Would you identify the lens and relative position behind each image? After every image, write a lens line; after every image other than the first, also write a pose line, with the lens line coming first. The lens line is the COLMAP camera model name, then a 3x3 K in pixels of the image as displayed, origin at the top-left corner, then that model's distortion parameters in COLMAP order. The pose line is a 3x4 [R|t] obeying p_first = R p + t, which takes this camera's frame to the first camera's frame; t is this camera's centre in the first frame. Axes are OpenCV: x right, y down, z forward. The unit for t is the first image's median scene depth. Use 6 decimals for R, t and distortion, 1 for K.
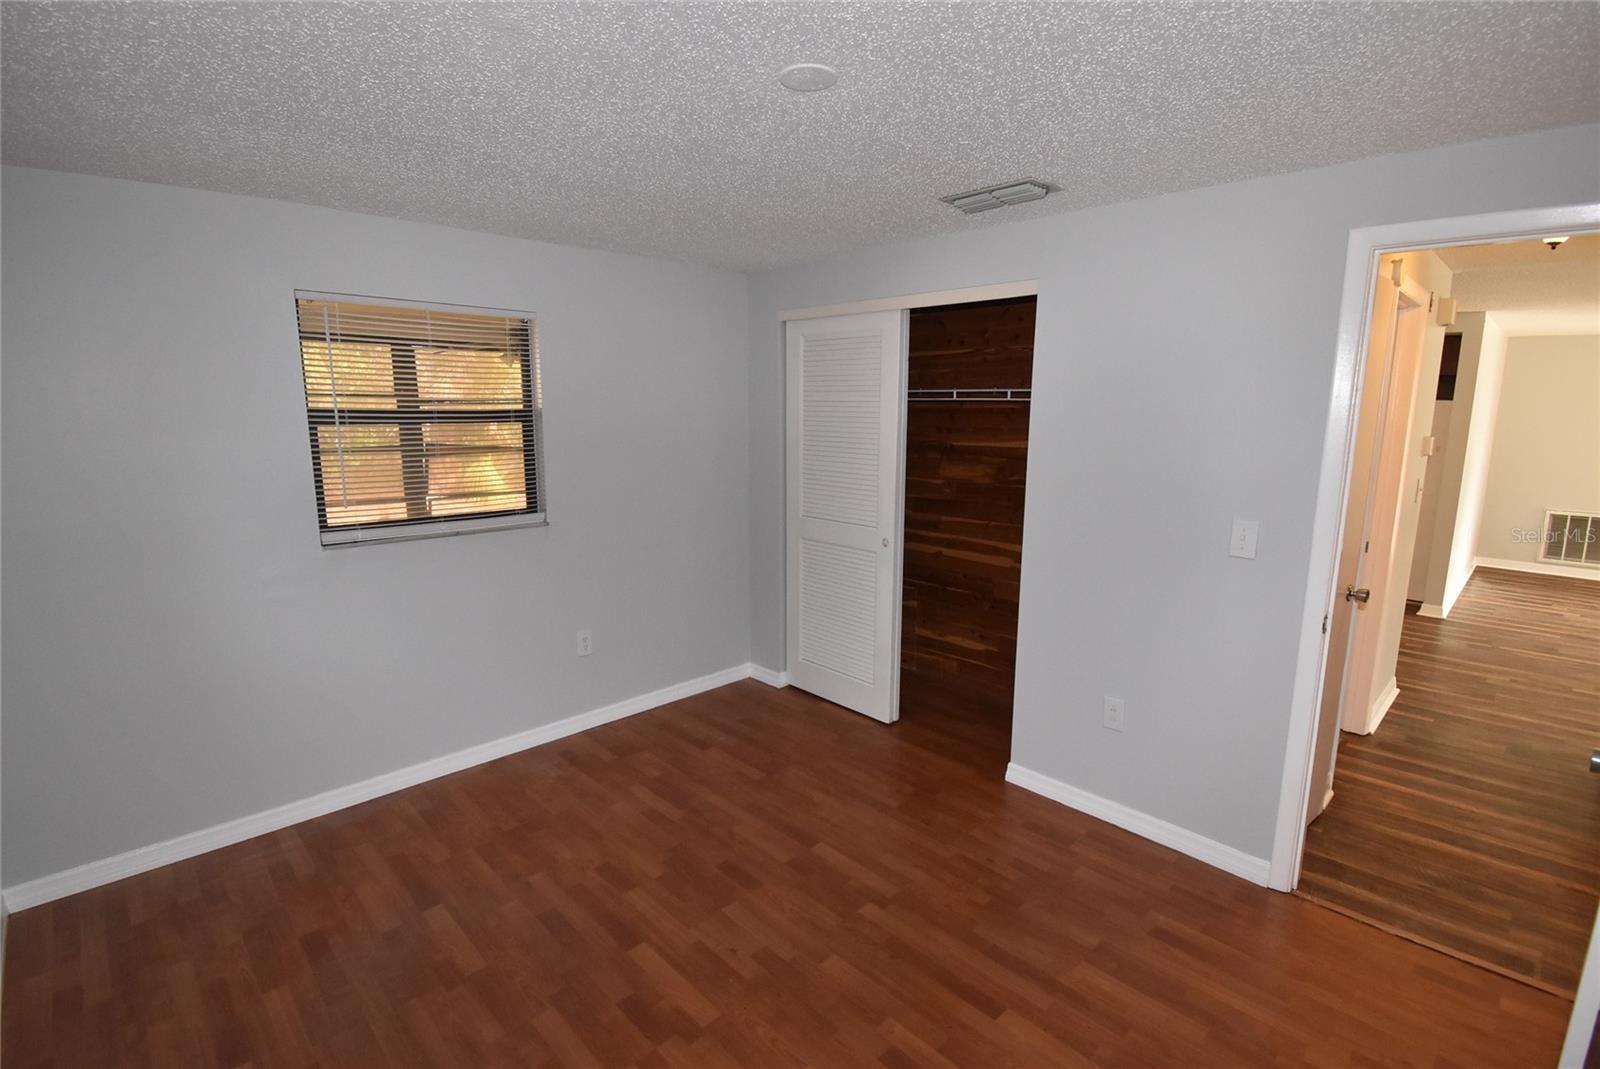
lens RADIAL K [[757.6, 0, 798.3], [0, 757.6, 533.1], [0, 0, 1]] dist [-0.002023, -0.001420]
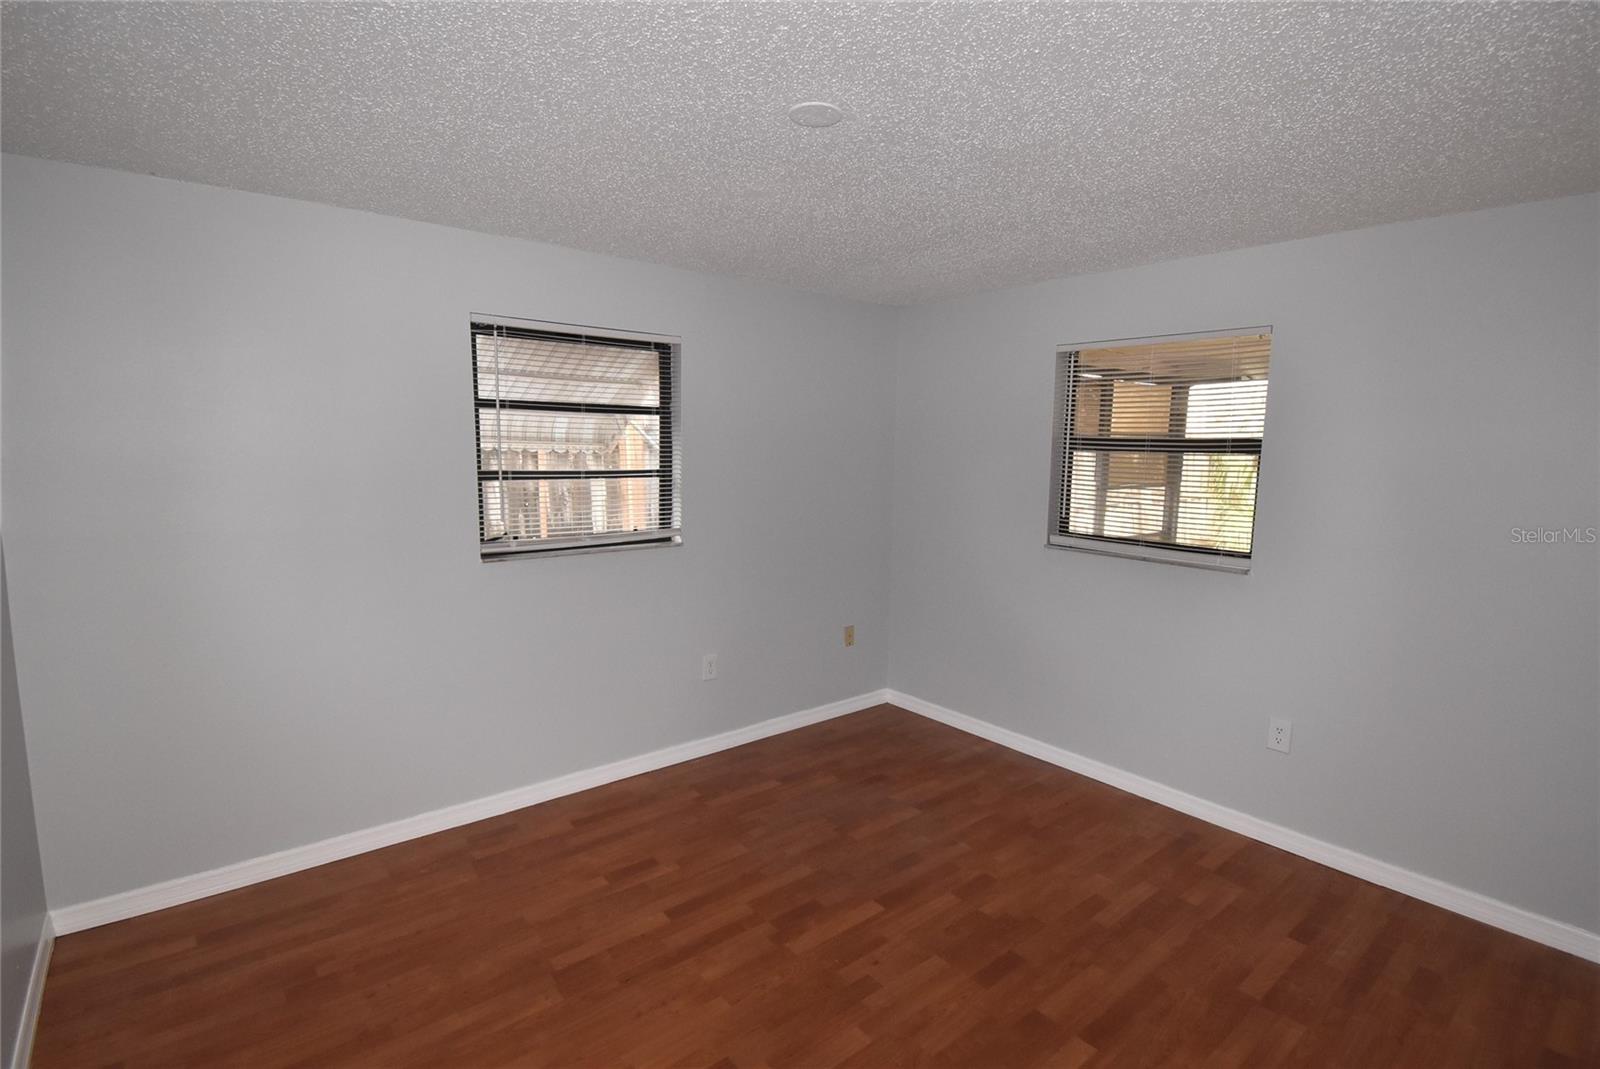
lens RADIAL K [[757.6, 0, 789.6], [0, 757.6, 536.7], [0, 0, 1]] dist [-0.002023, -0.001420]
pose [[-0.085612, 0.122638, -0.988752, 0.668171], [-0.184709, 0.973239, 0.136707, -0.089729], [0.979057, 0.194335, -0.060668, 0.662895]]
